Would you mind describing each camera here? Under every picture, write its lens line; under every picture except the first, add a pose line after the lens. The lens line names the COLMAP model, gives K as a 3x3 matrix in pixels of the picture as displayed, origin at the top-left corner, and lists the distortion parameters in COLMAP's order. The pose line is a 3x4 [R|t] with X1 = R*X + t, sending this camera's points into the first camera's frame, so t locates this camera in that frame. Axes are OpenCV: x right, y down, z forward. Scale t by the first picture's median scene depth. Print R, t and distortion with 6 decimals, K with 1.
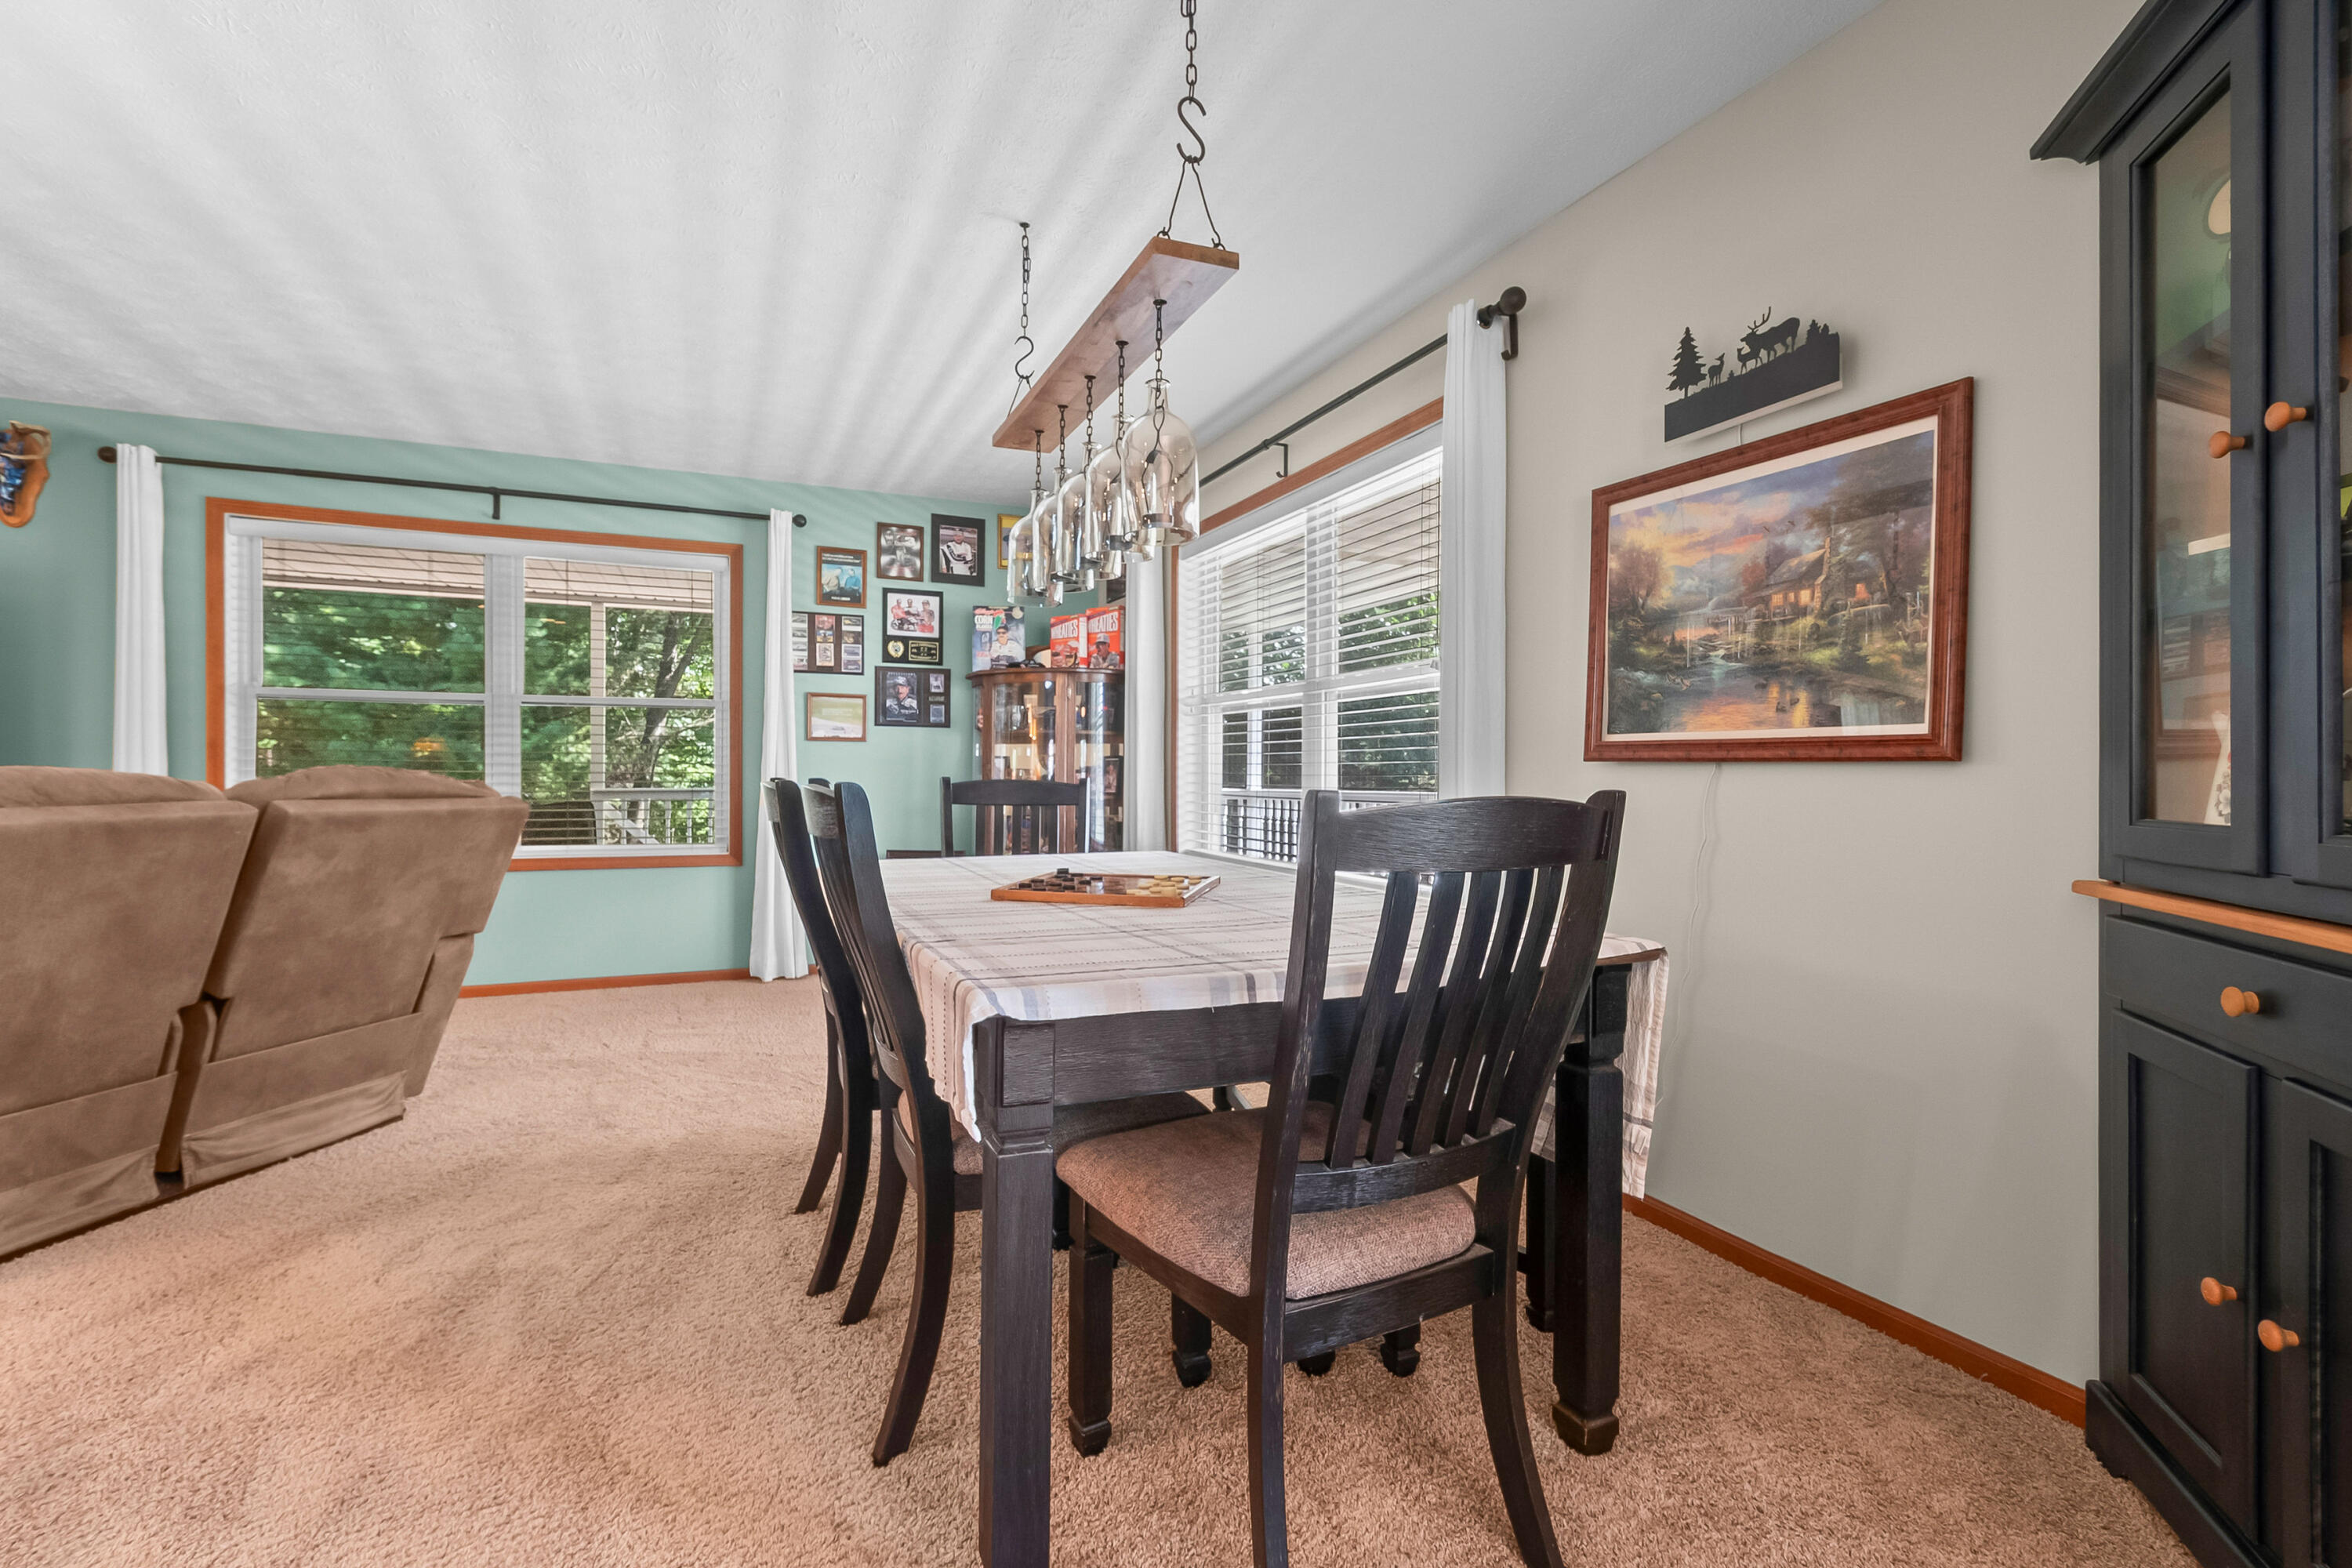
lens RADIAL K [[1041.3, 0, 1163.8], [0, 1041.3, 778.4], [0, 0, 1]] dist [0.003878, -0.002812]
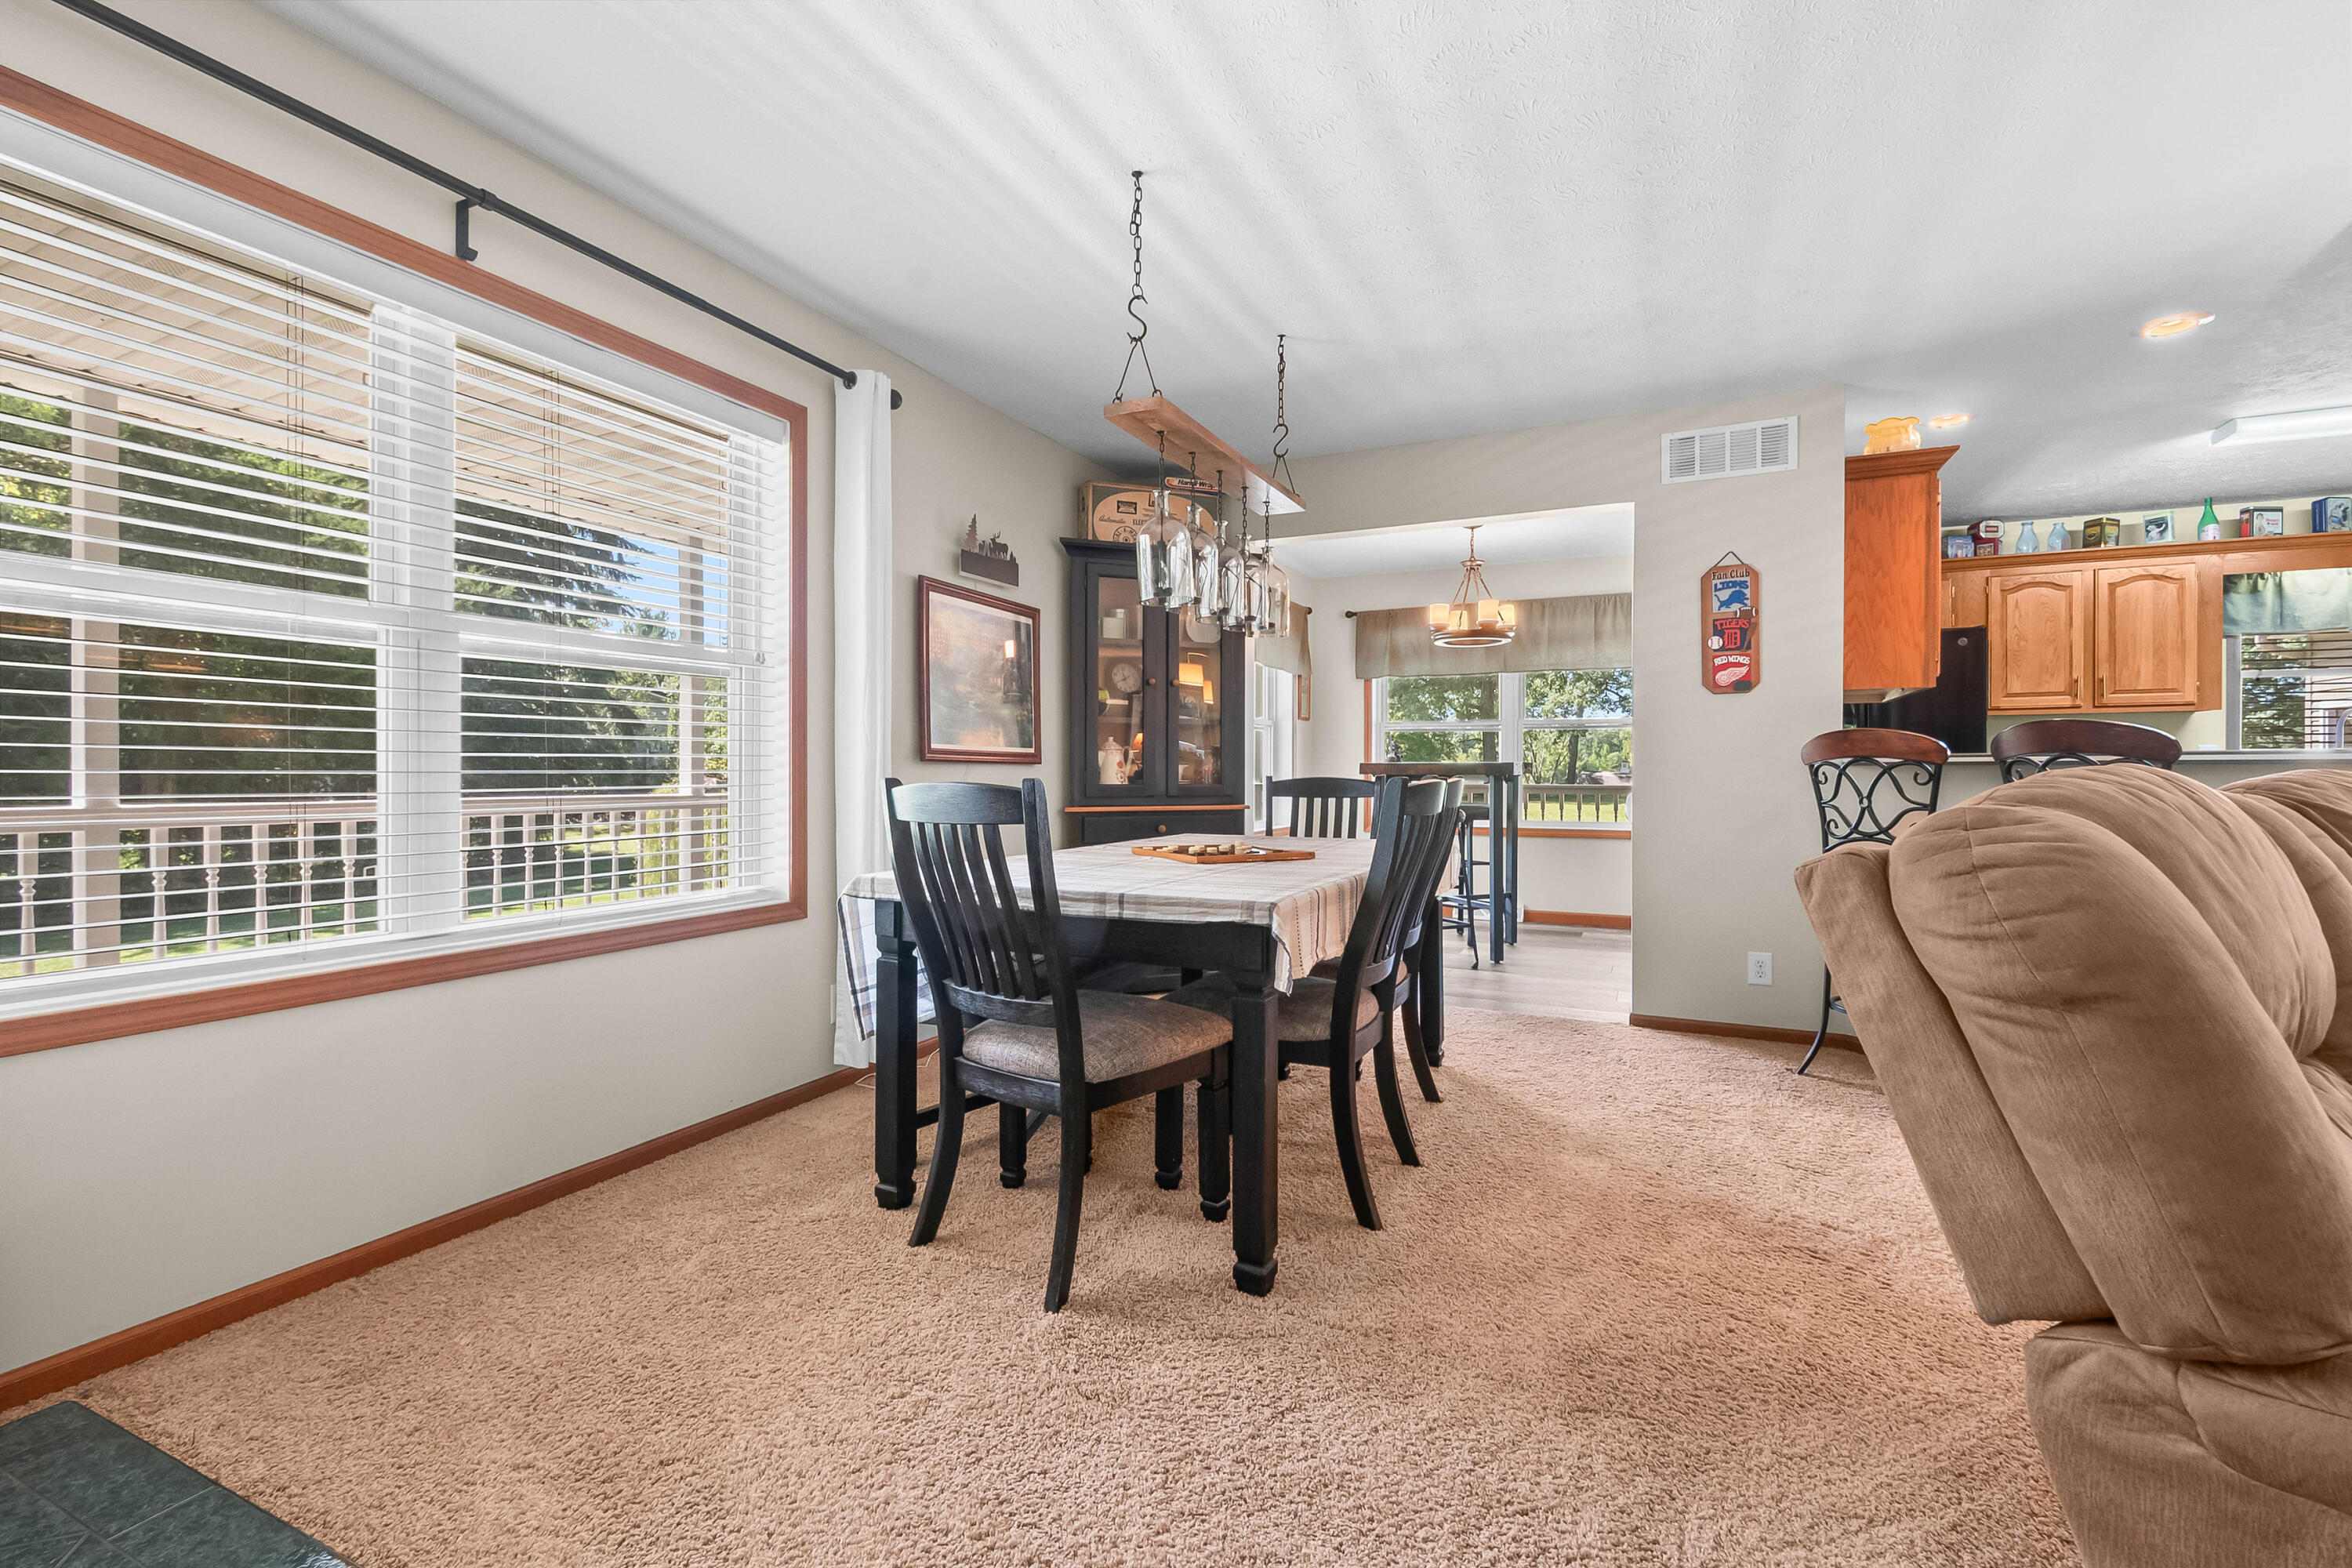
lens RADIAL K [[1041.3, 0, 1169.3], [0, 1041.3, 776.9], [0, 0, 1]] dist [0.003878, -0.002812]
pose [[-0.647803, -0.006043, 0.761784, -1.078592], [0.001291, 0.999958, 0.009031, -0.008548], [-0.761807, 0.006834, -0.647768, 1.962229]]
